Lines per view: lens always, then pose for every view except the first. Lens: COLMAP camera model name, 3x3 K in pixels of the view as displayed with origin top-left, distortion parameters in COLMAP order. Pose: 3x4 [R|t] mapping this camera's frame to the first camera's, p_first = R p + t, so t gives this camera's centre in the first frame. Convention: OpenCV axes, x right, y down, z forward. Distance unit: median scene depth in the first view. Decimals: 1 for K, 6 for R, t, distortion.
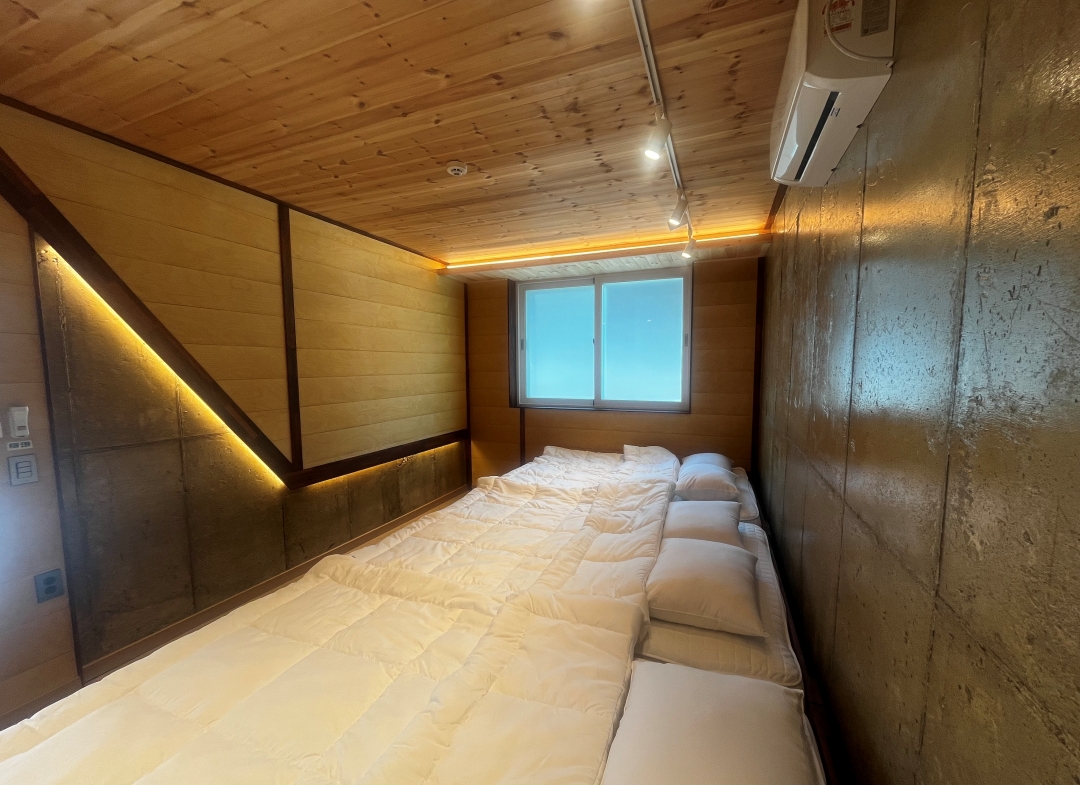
lens RADIAL K [[438.9, 0, 532.6], [0, 438.9, 401.5], [0, 0, 1]] dist [-0.001314, -0.000752]
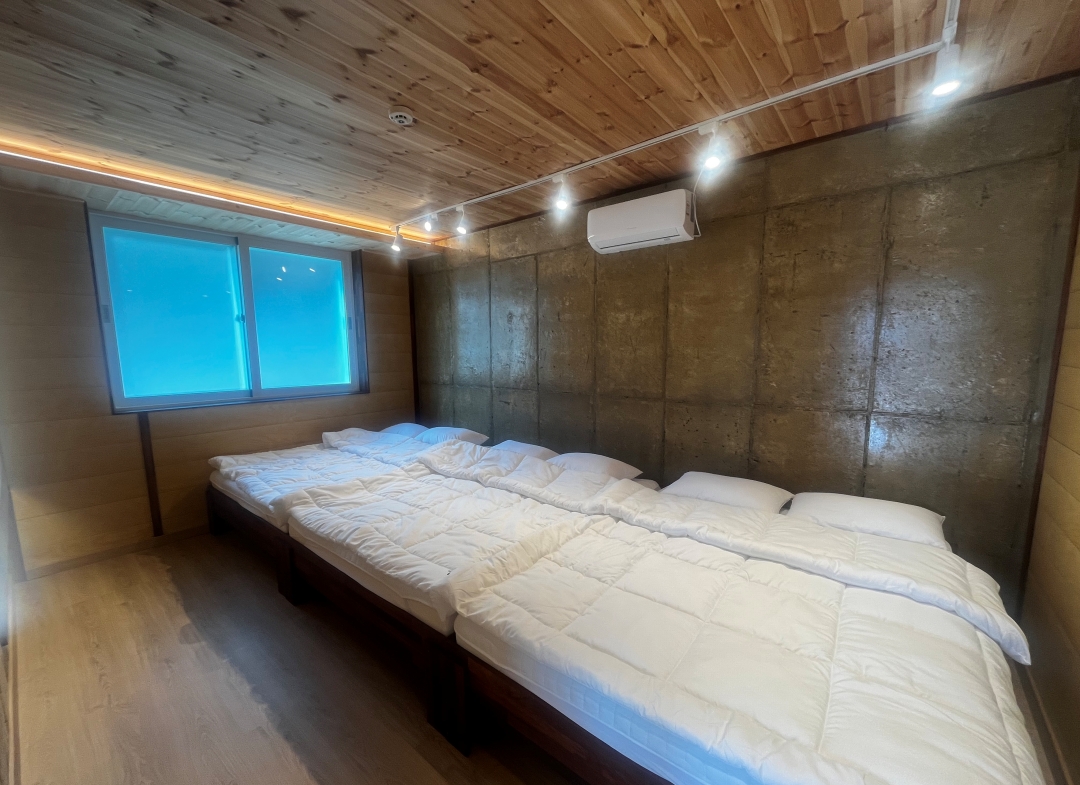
lens RADIAL K [[438.9, 0, 543.3], [0, 438.9, 403.9], [0, 0, 1]] dist [-0.001314, -0.000752]
pose [[0.285397, -0.115845, 0.951382, -0.576577], [0.082498, 0.991953, 0.096037, -0.013757], [-0.954852, 0.051078, 0.292657, 0.296568]]
